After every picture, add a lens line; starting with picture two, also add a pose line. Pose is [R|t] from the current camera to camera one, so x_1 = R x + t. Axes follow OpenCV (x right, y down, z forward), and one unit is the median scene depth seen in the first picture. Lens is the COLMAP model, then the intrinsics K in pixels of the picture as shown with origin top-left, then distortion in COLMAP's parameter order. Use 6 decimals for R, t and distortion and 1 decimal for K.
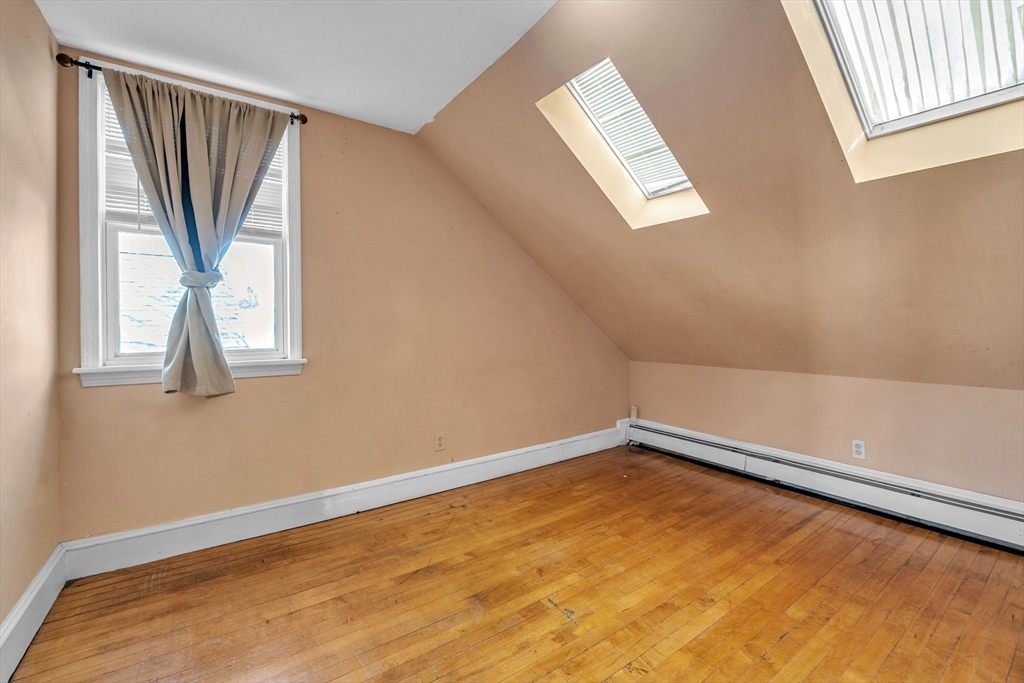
lens RADIAL K [[433.9, 0, 515.9], [0, 433.9, 320.1], [0, 0, 1]] dist [-0.010014, 0.000961]
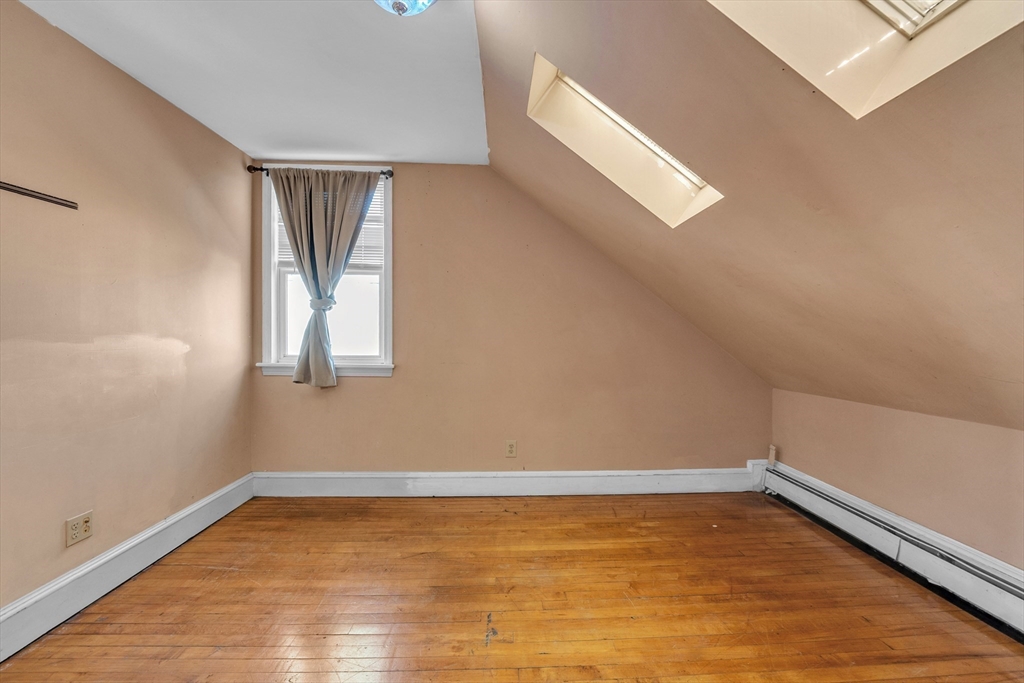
lens RADIAL K [[433.9, 0, 513.7], [0, 433.9, 334.4], [0, 0, 1]] dist [-0.010014, 0.000961]
pose [[0.838948, 0.009628, -0.544127, 0.504806], [-0.006449, 0.999949, 0.007750, -0.009438], [0.544174, -0.002993, 0.838967, 0.143254]]
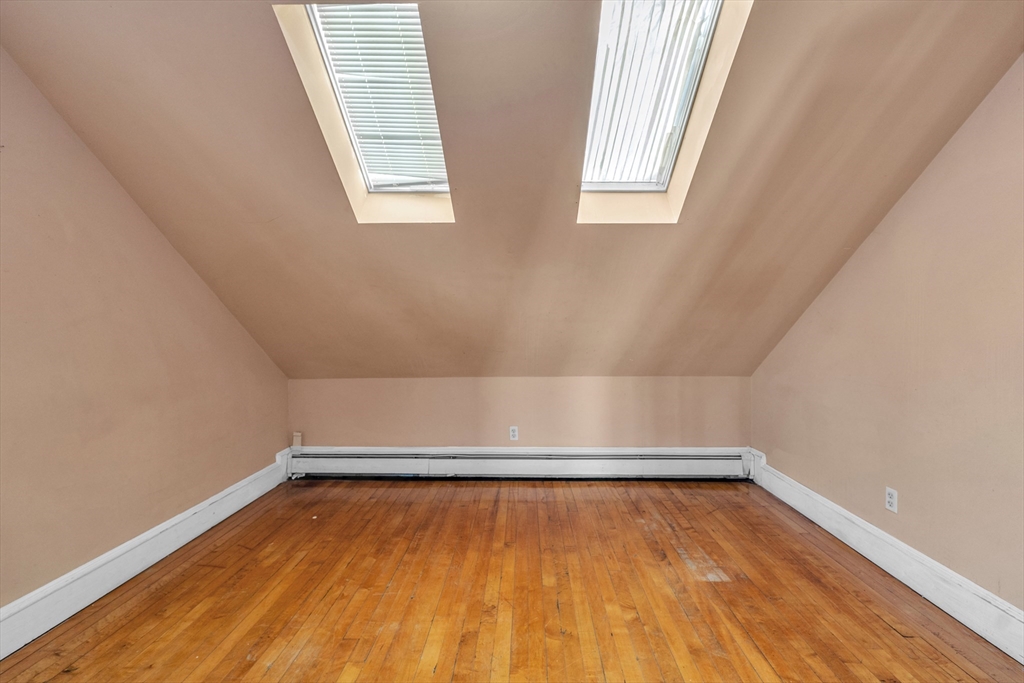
lens RADIAL K [[433.9, 0, 512.6], [0, 433.9, 335.1], [0, 0, 1]] dist [-0.010014, 0.000961]
pose [[0.600865, -0.006755, 0.799322, -0.243876], [-0.002378, 0.999945, 0.010239, 0.000409], [-0.799347, -0.008053, 0.600816, 0.268805]]
